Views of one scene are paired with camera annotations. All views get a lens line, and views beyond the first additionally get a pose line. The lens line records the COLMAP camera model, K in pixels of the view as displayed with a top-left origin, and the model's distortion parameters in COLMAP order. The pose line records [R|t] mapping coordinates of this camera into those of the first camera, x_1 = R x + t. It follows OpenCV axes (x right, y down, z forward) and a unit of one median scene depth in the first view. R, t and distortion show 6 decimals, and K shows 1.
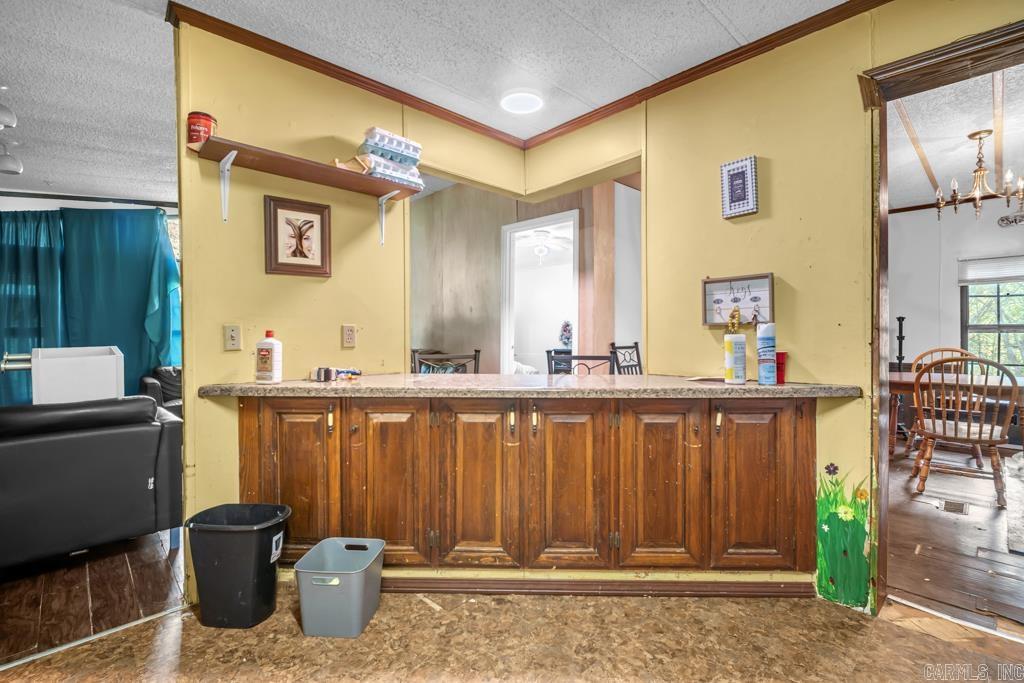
lens RADIAL K [[472.8, 0, 516.9], [0, 472.8, 337.5], [0, 0, 1]] dist [-0.007865, -0.001790]
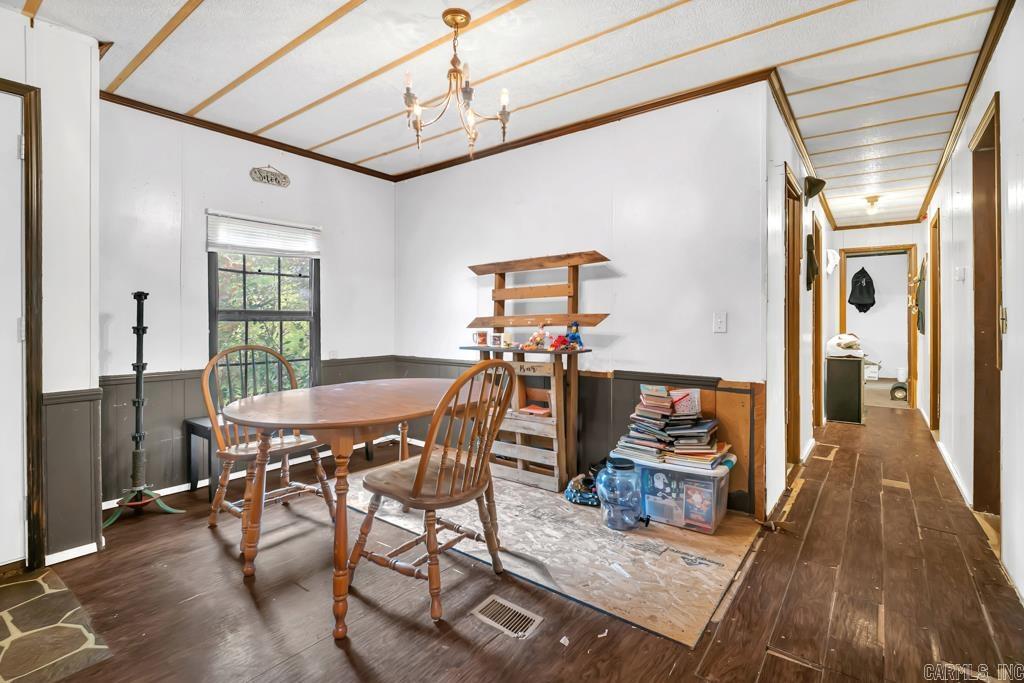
lens RADIAL K [[472.8, 0, 505.1], [0, 472.8, 324.5], [0, 0, 1]] dist [-0.007865, -0.001790]
pose [[-0.147900, -0.003259, 0.988997, 0.513407], [0.007361, 0.999963, 0.004396, -0.011907], [-0.988975, 0.007930, -0.147871, 1.629599]]
